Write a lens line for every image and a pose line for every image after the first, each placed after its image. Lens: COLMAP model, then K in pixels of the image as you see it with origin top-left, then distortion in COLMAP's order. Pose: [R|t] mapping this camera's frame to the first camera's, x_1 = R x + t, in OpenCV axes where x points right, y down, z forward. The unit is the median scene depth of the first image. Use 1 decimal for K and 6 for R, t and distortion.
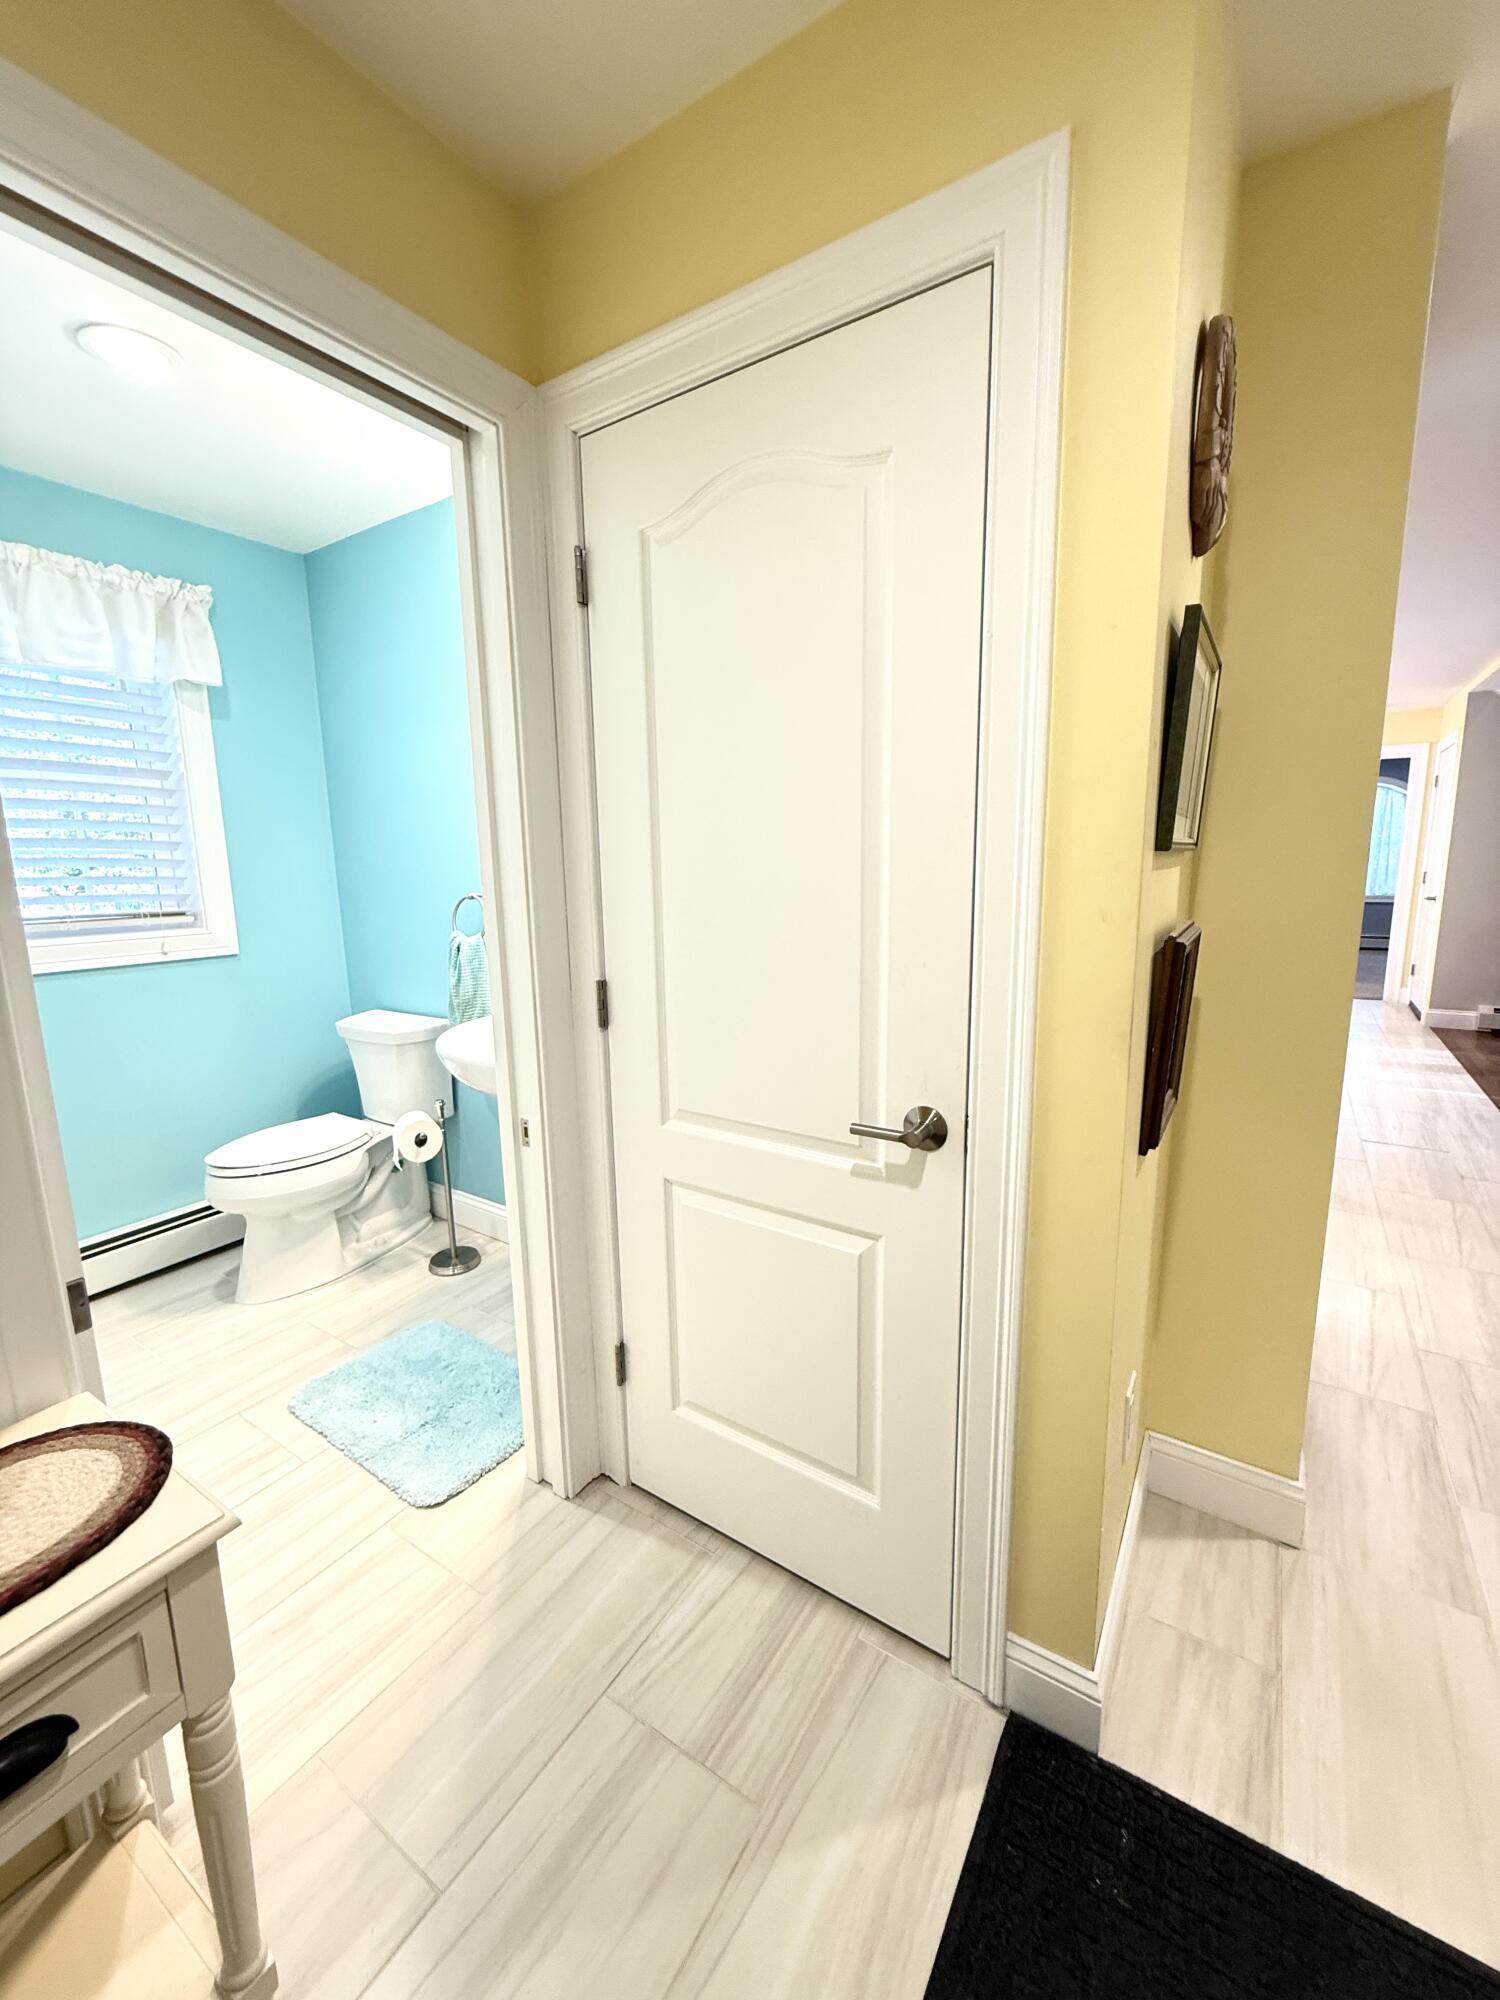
lens RADIAL K [[798.8, 0, 748.7], [0, 798.8, 997.6], [0, 0, 1]] dist [0.001450, -0.000300]
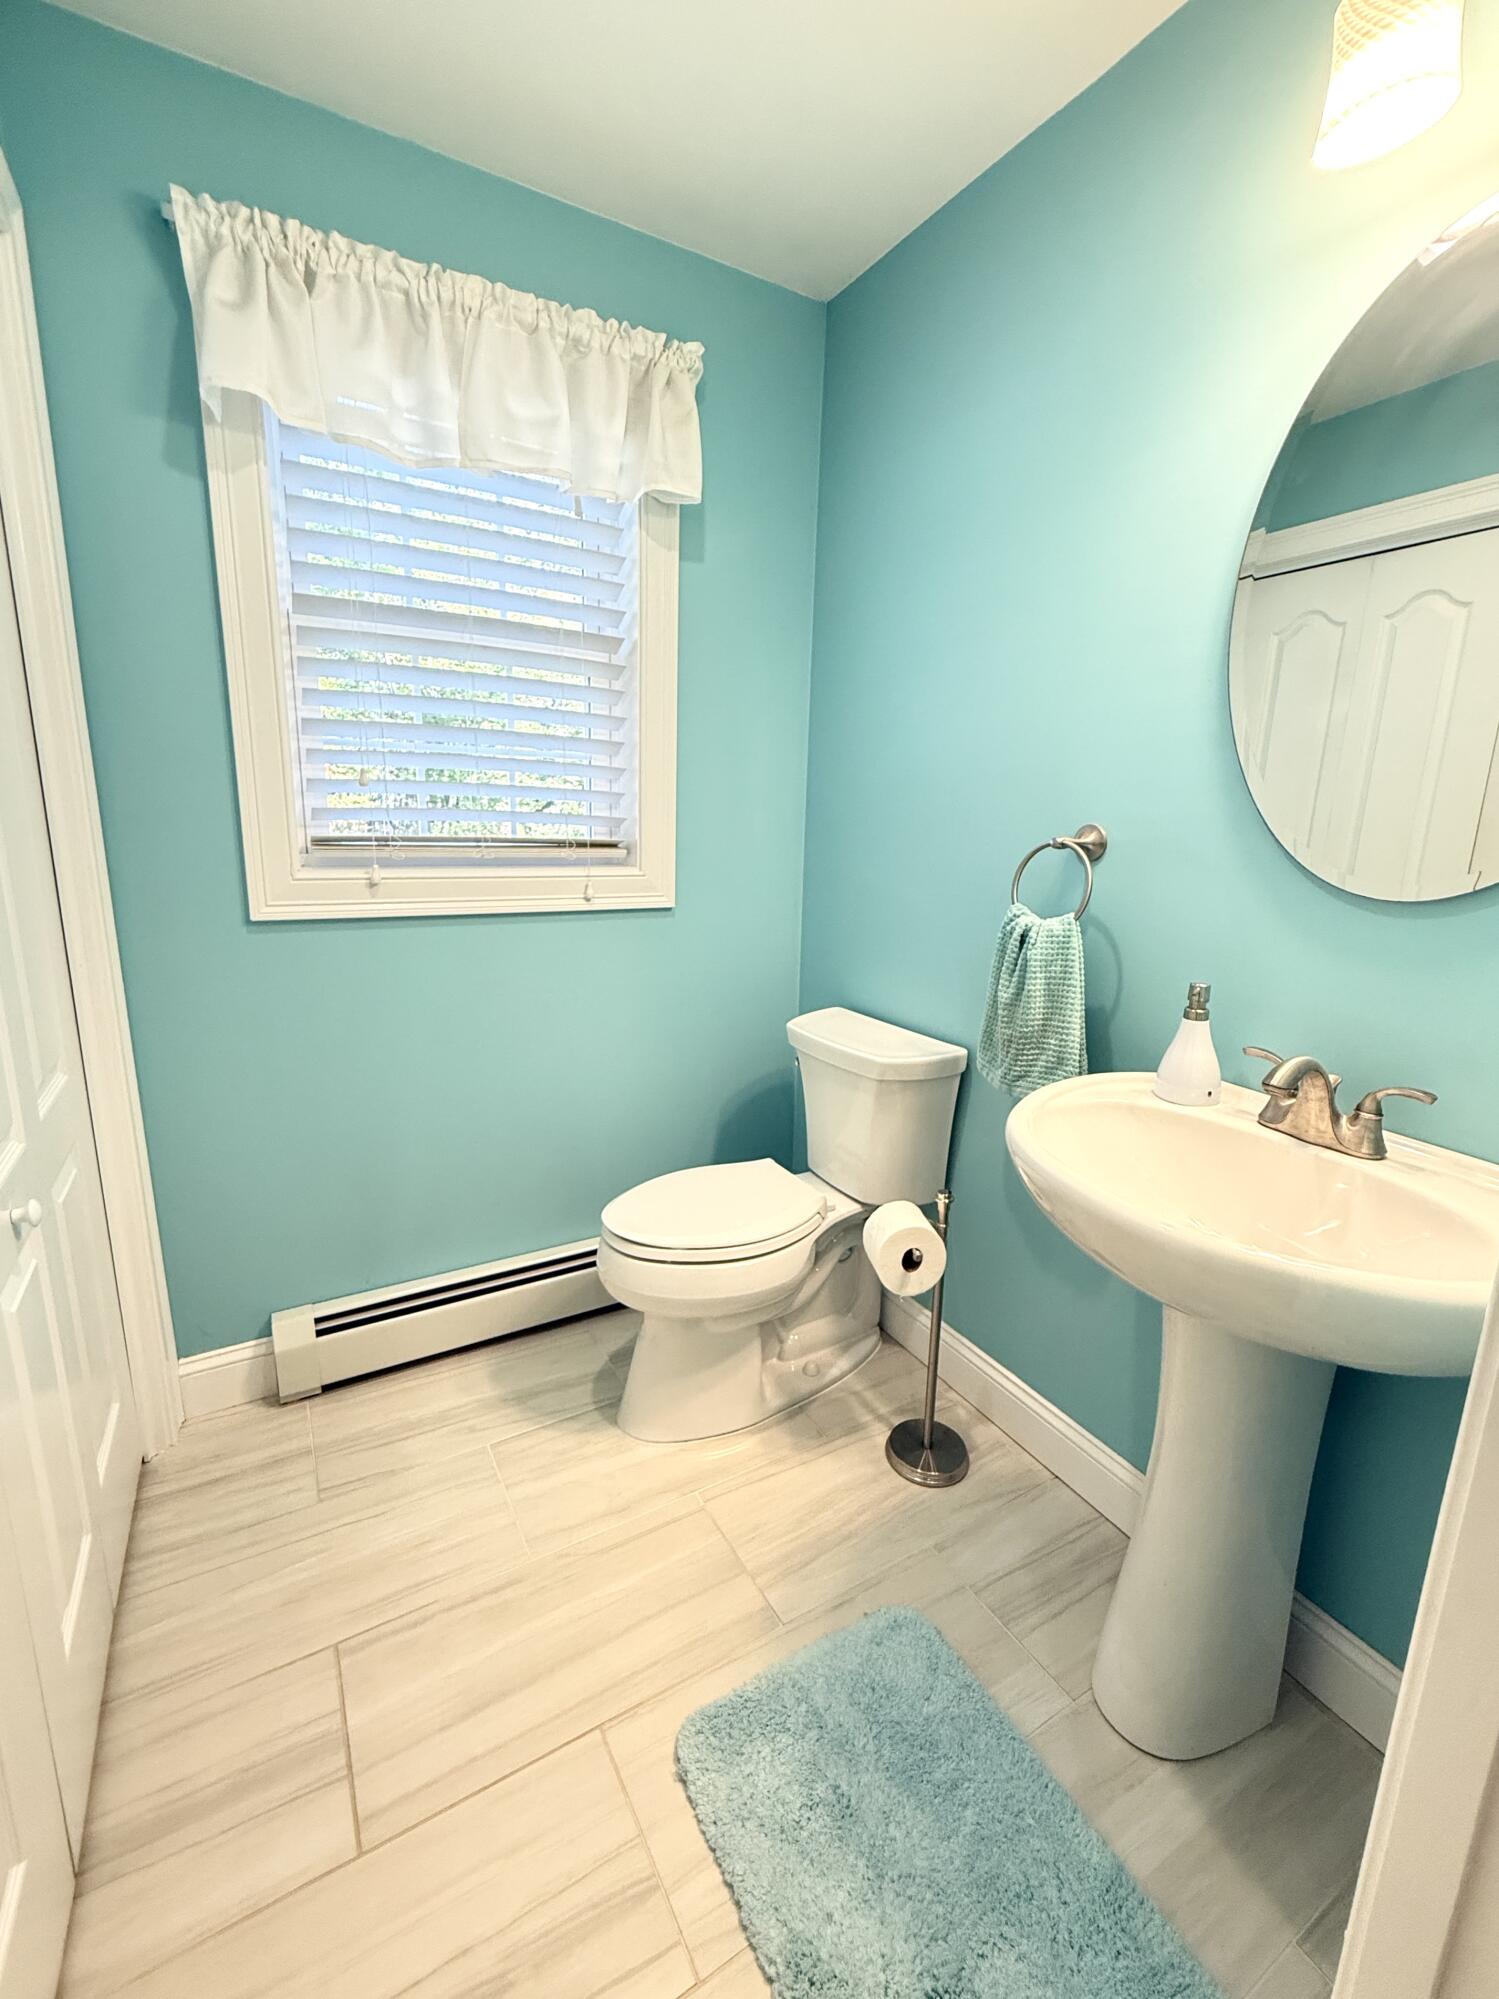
lens RADIAL K [[846.7, 0, 756.2], [0, 846.7, 994.5], [0, 0, 1]] dist [-0.000211, -0.000204]
pose [[0.897558, 0.131418, -0.420854, -0.271259], [-0.117120, 0.991317, 0.059772, -0.034601], [0.425055, -0.004358, 0.905157, 0.386964]]
